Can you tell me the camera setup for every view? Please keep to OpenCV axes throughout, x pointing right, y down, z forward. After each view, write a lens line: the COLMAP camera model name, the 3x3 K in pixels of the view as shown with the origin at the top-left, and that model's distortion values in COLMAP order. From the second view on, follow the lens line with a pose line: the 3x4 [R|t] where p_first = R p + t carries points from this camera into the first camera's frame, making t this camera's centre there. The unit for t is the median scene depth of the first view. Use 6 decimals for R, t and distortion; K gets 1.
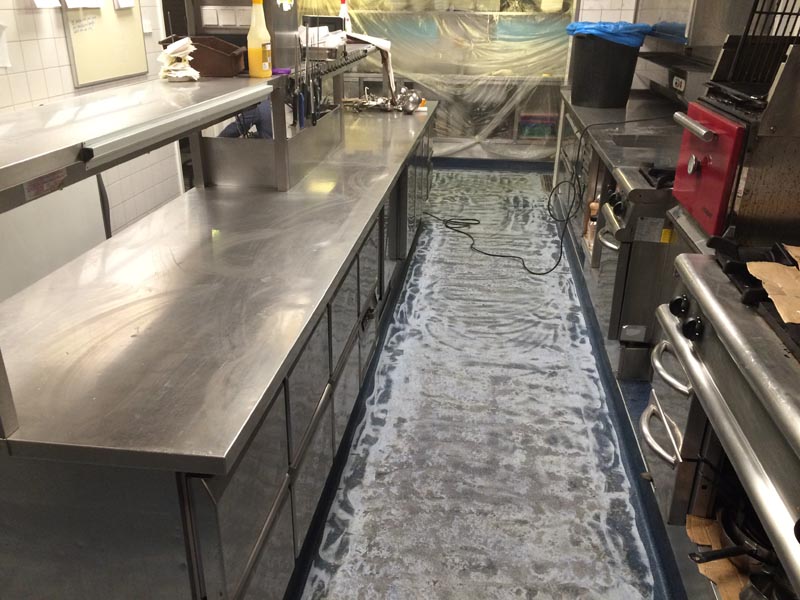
lens RADIAL K [[686.6, 0, 396.1], [0, 686.6, 297.5], [0, 0, 1]] dist [0.083235, -0.104928]
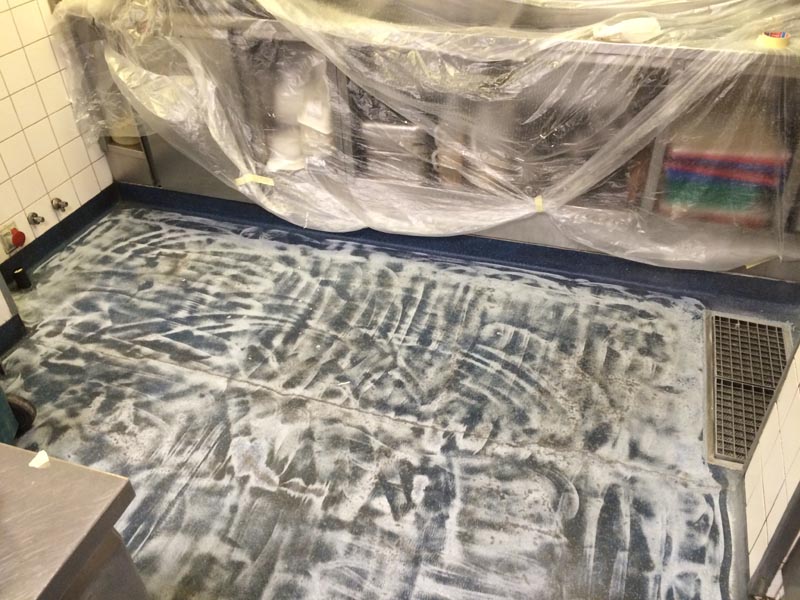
lens RADIAL K [[686.6, 0, 401.4], [0, 686.6, 298.8], [0, 0, 1]] dist [0.083235, -0.104928]
pose [[0.981716, 0.081866, -0.171847, 0.169222], [-0.037624, 0.968434, 0.246414, -0.406335], [0.186595, -0.235443, 0.953808, 0.935809]]
